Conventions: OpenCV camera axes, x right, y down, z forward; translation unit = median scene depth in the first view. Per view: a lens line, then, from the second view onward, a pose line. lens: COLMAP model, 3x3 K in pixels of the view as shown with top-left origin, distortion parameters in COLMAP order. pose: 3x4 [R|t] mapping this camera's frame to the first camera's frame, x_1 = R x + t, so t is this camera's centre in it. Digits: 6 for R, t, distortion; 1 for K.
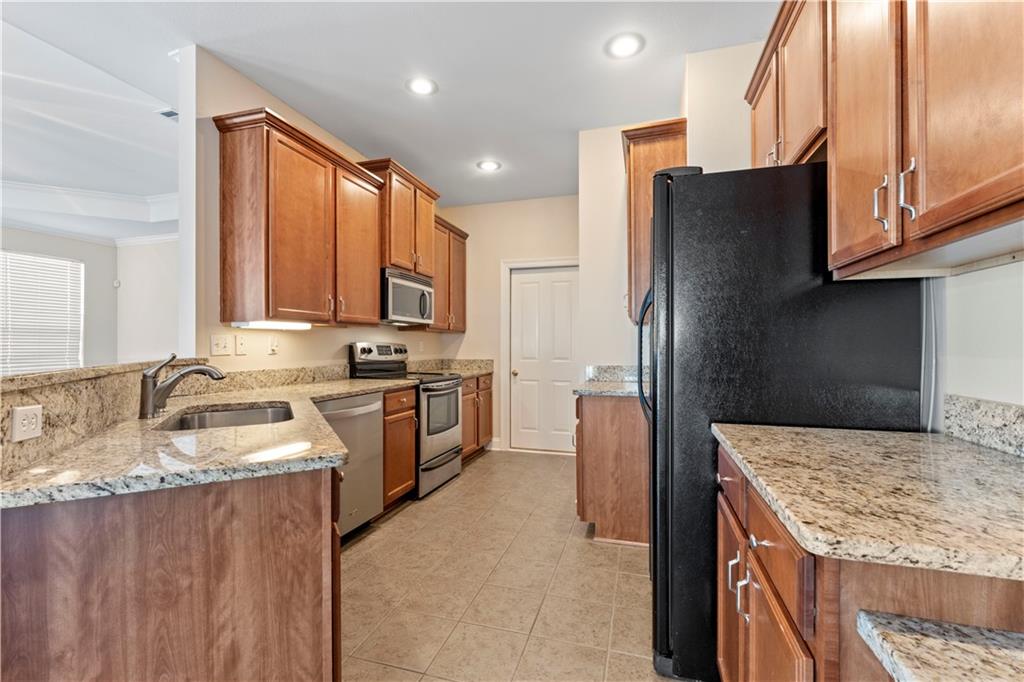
lens RADIAL K [[443.3, 0, 518.8], [0, 443.3, 343.2], [0, 0, 1]] dist [-0.006626, 0.000636]
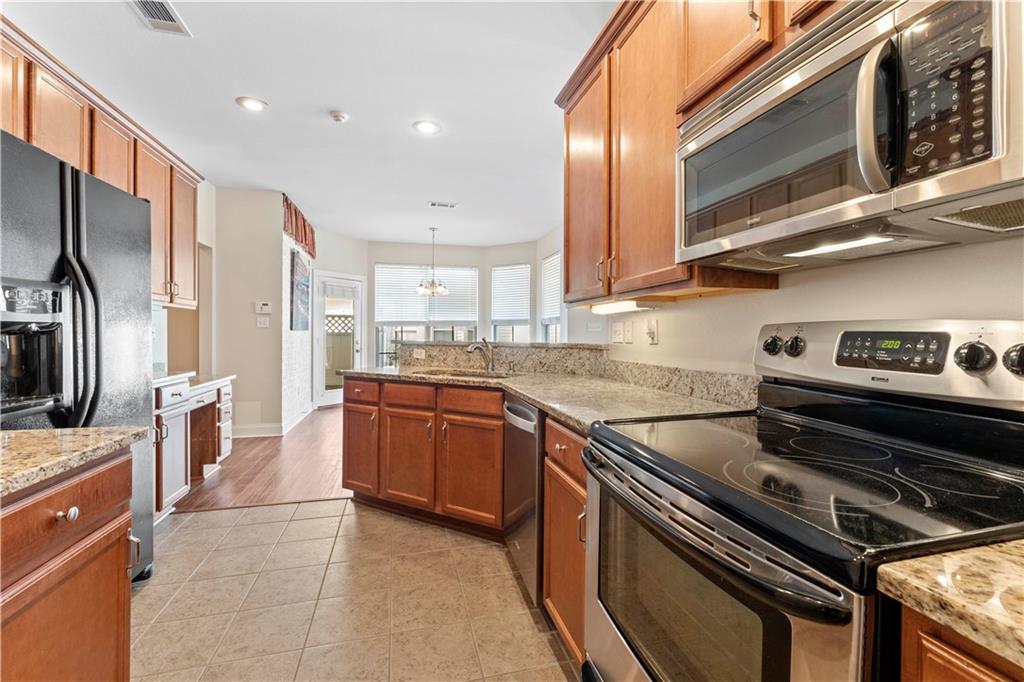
lens RADIAL K [[443.3, 0, 508.6], [0, 443.3, 336.6], [0, 0, 1]] dist [-0.006626, 0.000636]
pose [[-0.864899, 0.002310, -0.501940, 0.021960], [0.001933, 0.999997, 0.001271, 0.008663], [0.501942, 0.000129, -0.864901, 1.230092]]
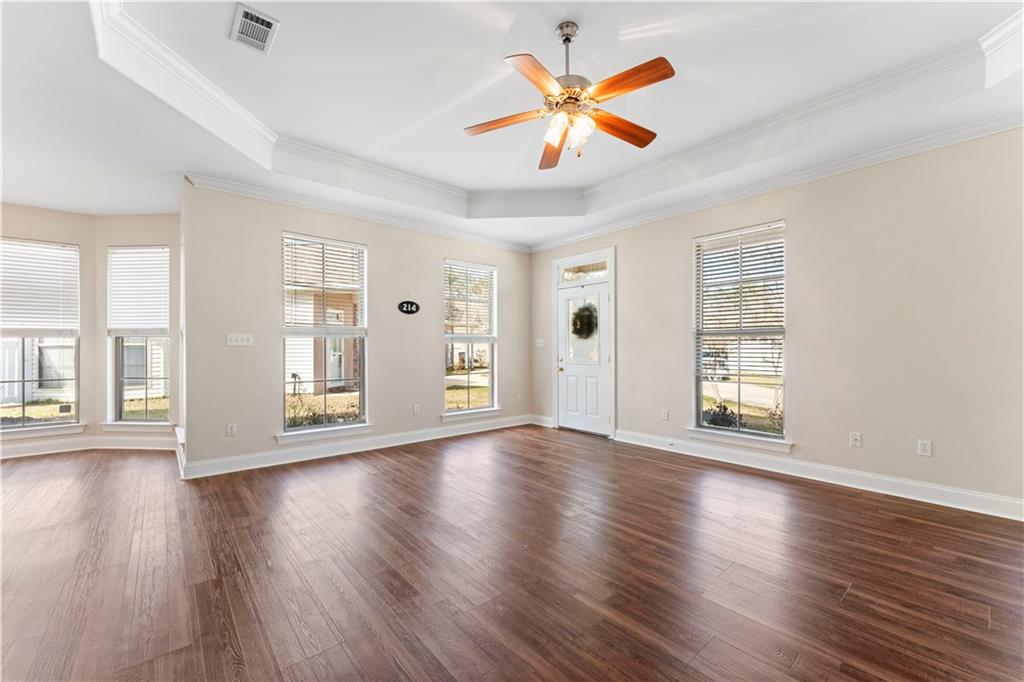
lens RADIAL K [[408.9, 0, 517.5], [0, 408.9, 351.2], [0, 0, 1]] dist [0.001952, 0.000054]
pose [[-0.551458, 0.006901, -0.834174, -0.660262], [0.009838, 0.999950, 0.001769, 0.010980], [0.834144, -0.007231, -0.551499, 1.120264]]
